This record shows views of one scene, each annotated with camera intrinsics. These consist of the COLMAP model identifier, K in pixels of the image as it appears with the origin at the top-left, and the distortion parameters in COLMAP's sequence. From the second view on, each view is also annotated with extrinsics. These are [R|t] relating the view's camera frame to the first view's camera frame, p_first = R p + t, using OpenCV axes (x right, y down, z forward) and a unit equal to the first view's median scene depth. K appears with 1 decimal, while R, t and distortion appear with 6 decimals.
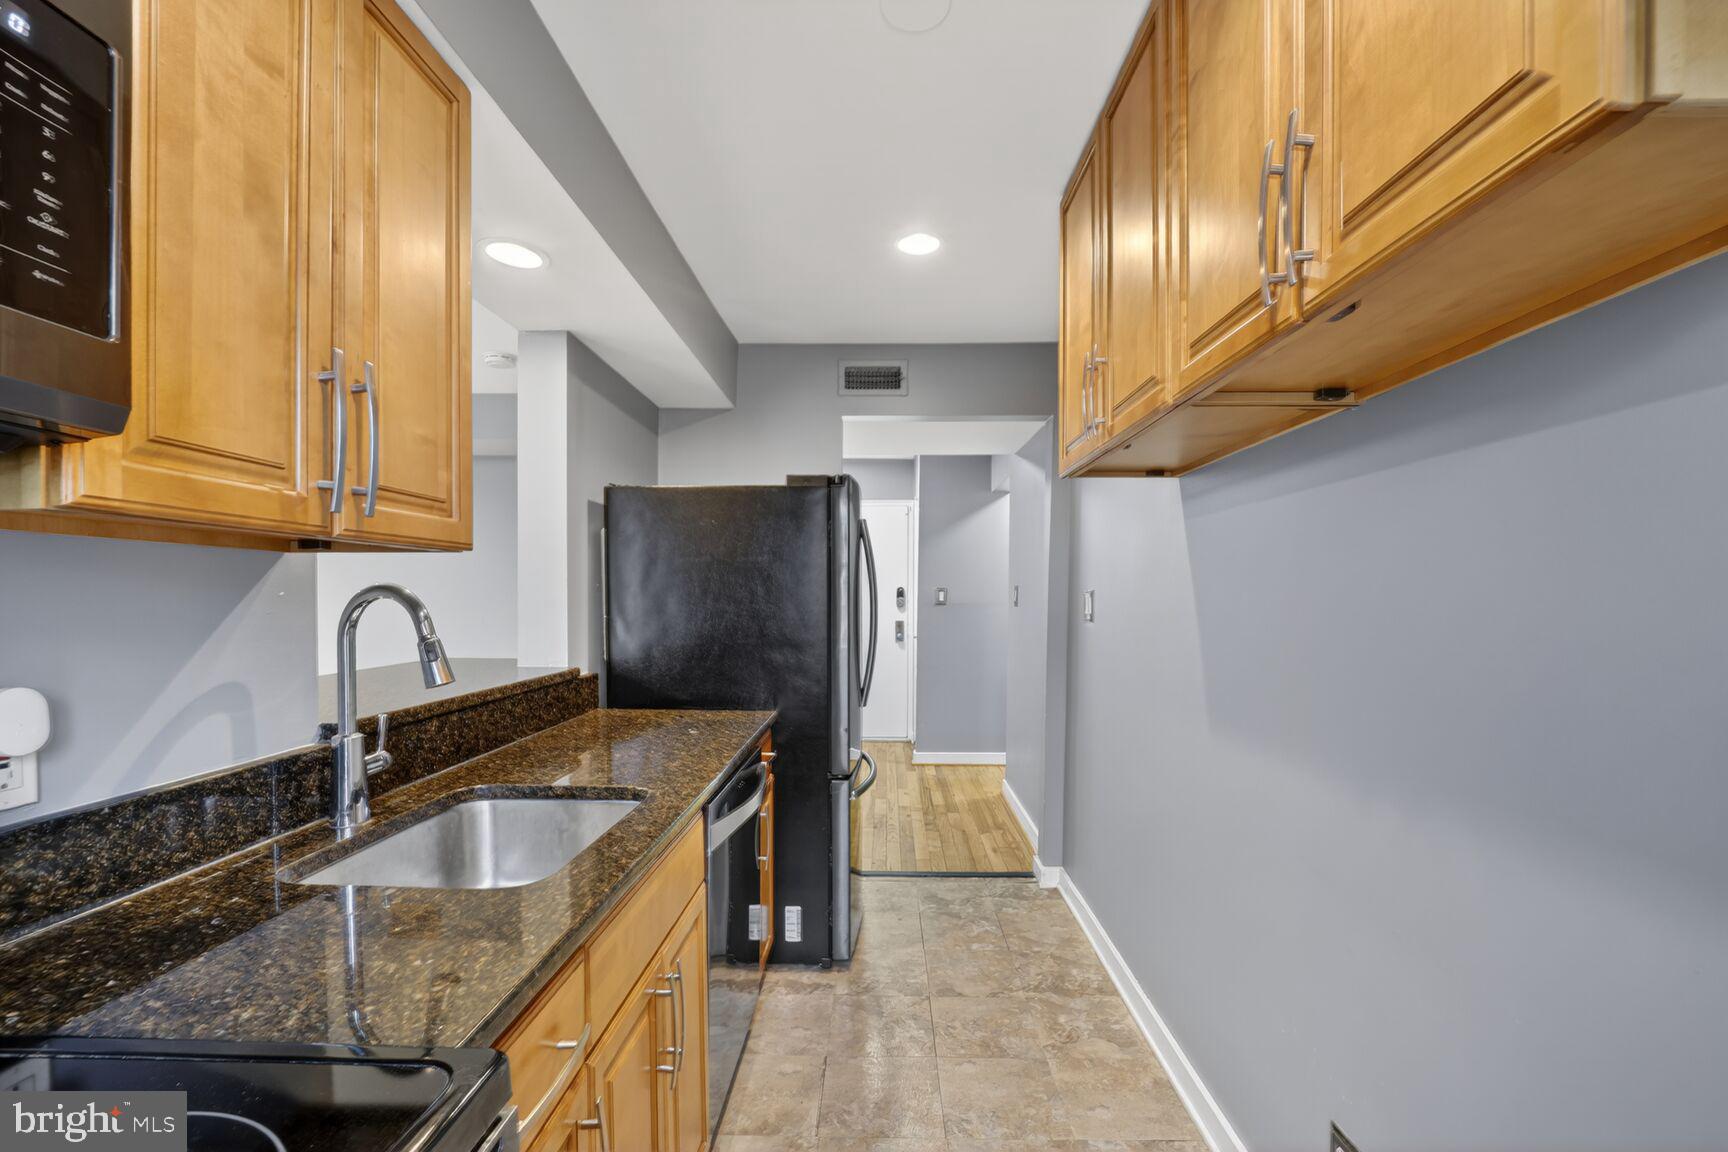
lens RADIAL K [[707.6, 0, 855.7], [0, 707.6, 612.5], [0, 0, 1]] dist [-0.019164, -0.000015]
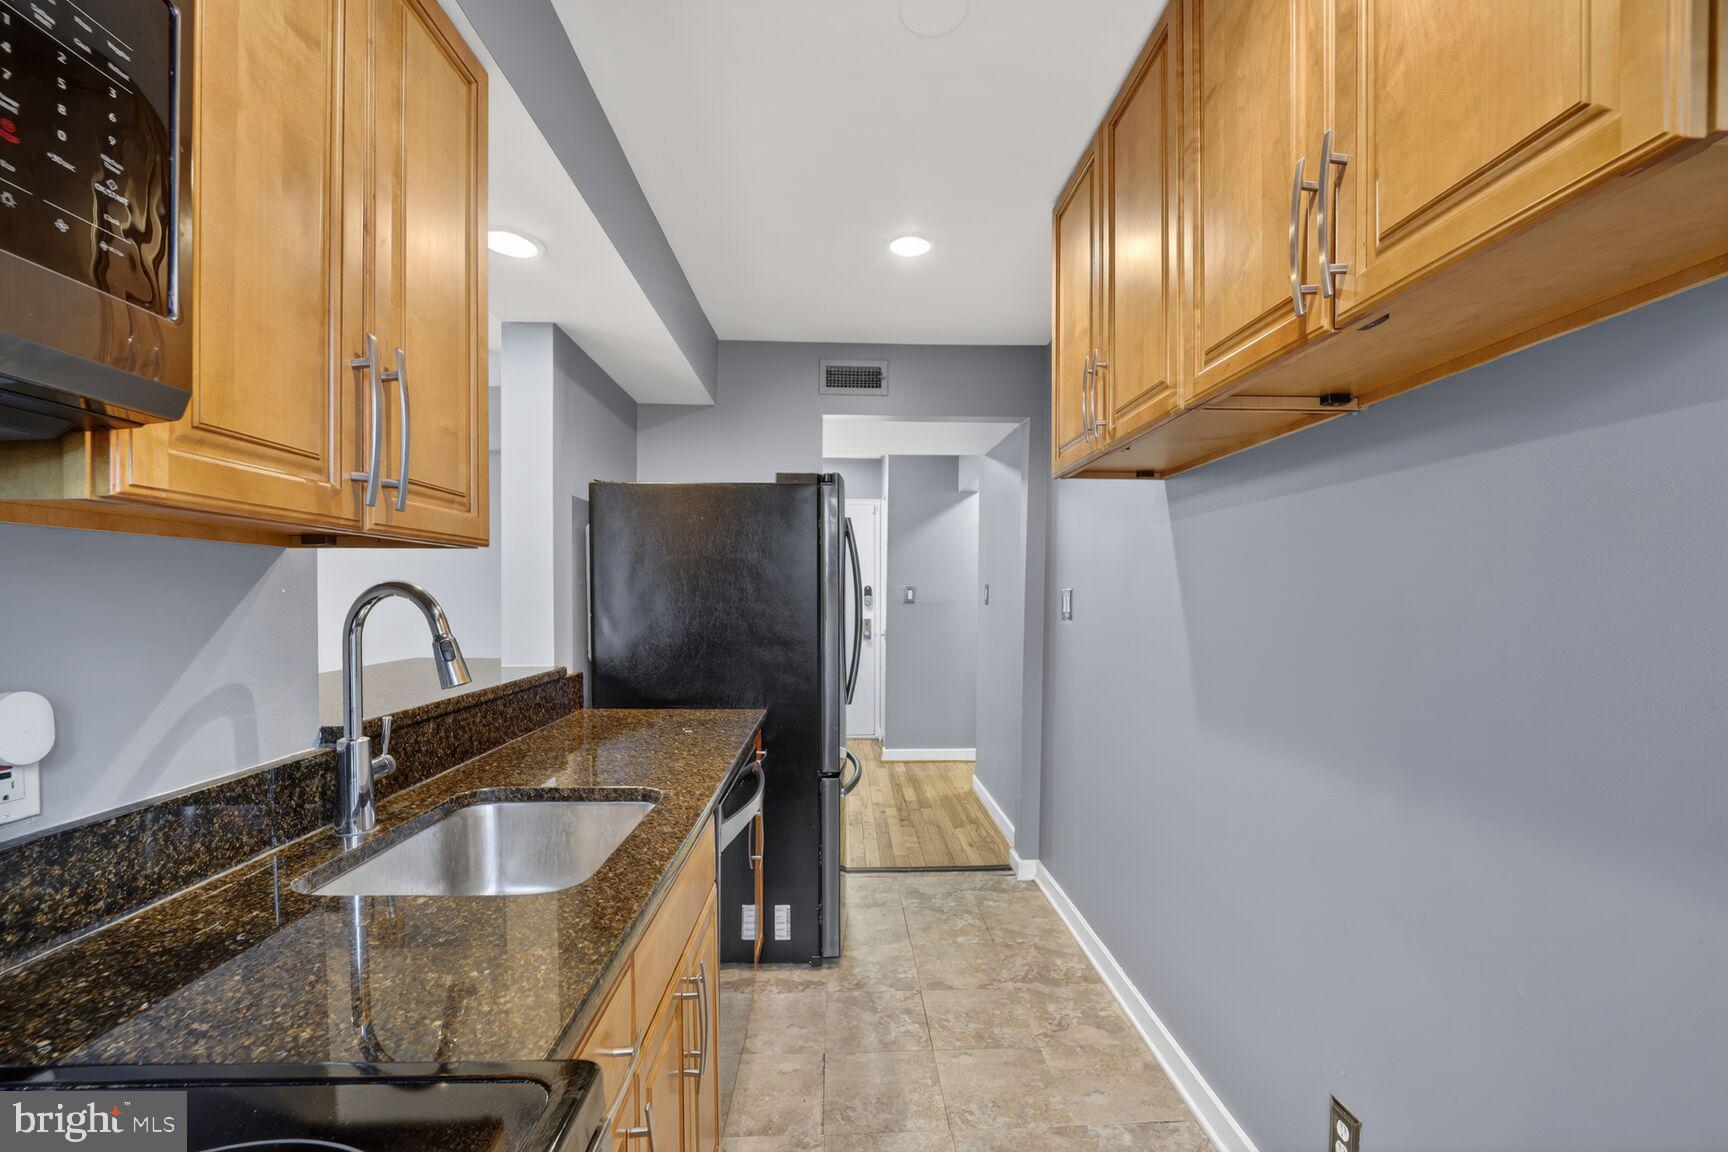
lens RADIAL K [[707.6, 0, 854.9], [0, 707.6, 611.1], [0, 0, 1]] dist [-0.019164, -0.000015]
pose [[0.997898, -0.001529, 0.064780, -0.072860], [0.001465, 0.999998, 0.001041, 0.000515], [-0.064781, -0.000944, 0.997899, 0.000265]]
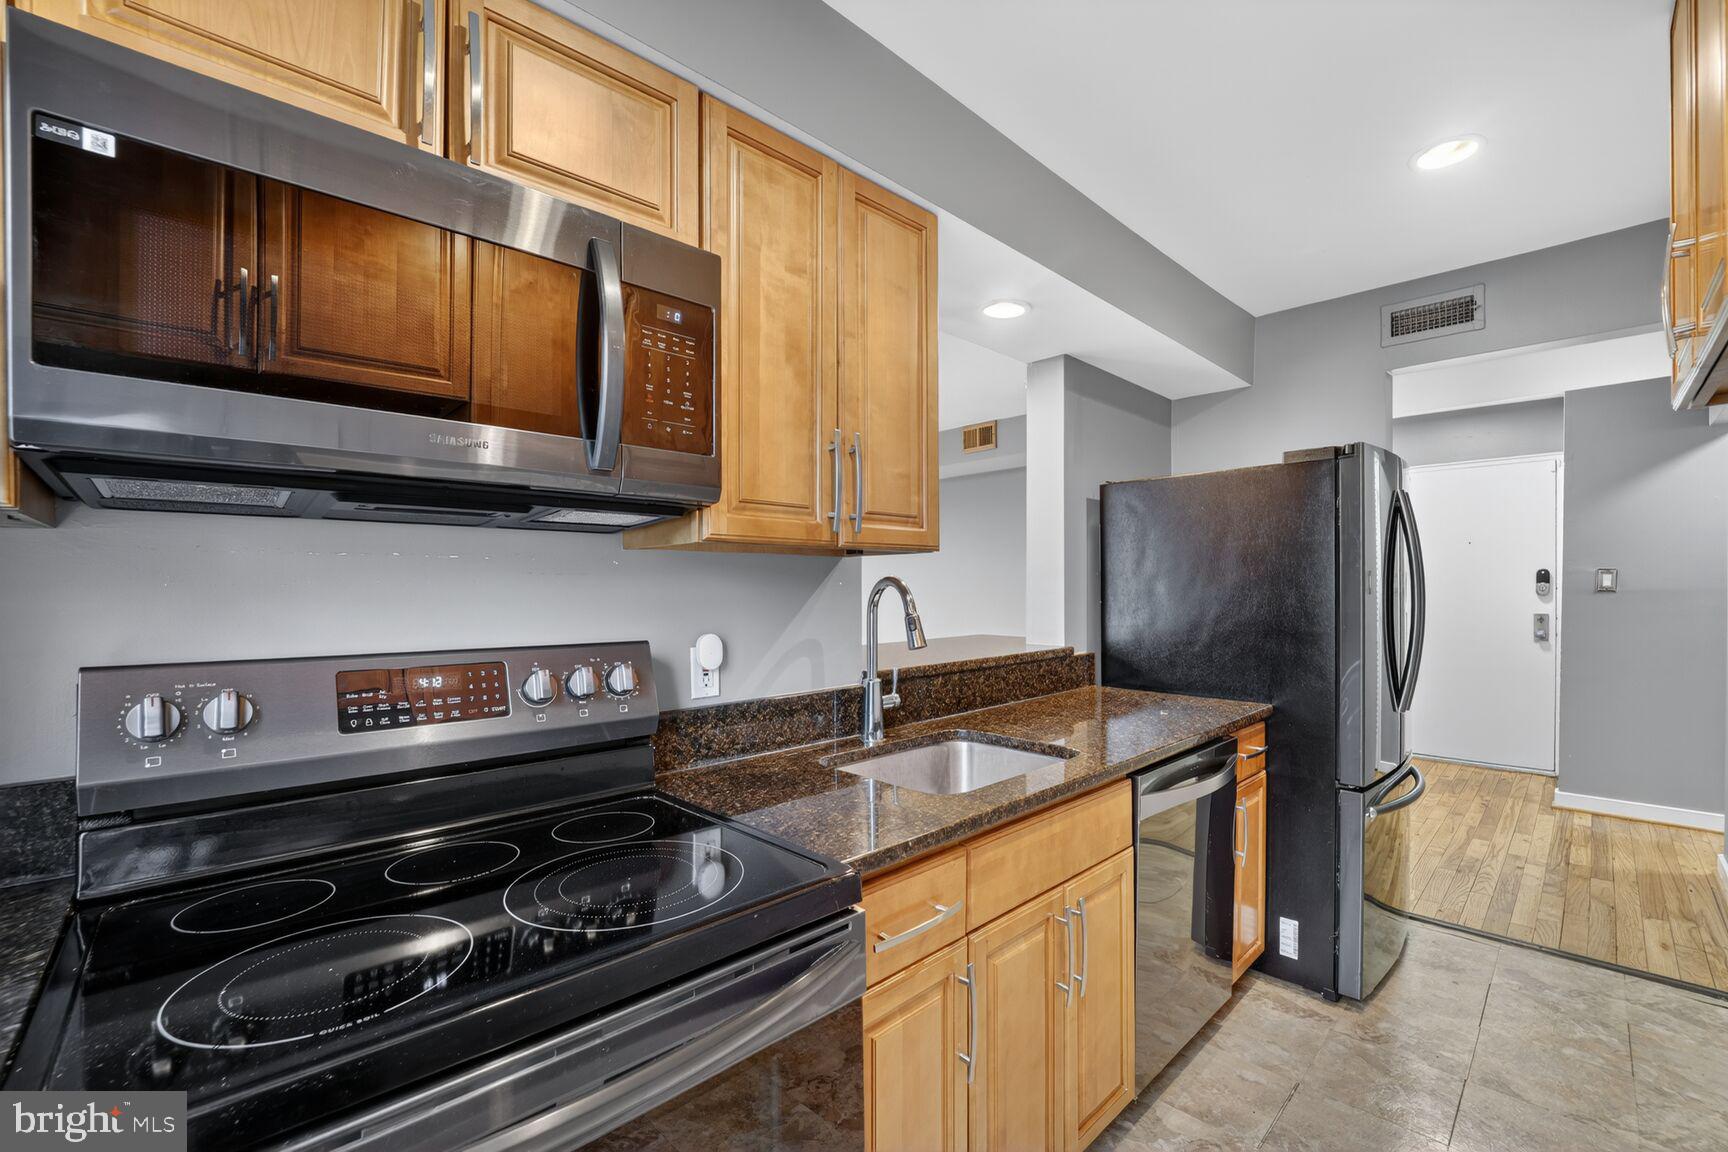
lens RADIAL K [[707.6, 0, 888.6], [0, 707.6, 590.3], [0, 0, 1]] dist [-0.019164, -0.000015]
pose [[0.728956, -0.000772, -0.684560, 0.224064], [-0.008697, 0.999908, -0.010389, 0.002627], [0.684505, 0.013527, 0.728882, -0.043624]]
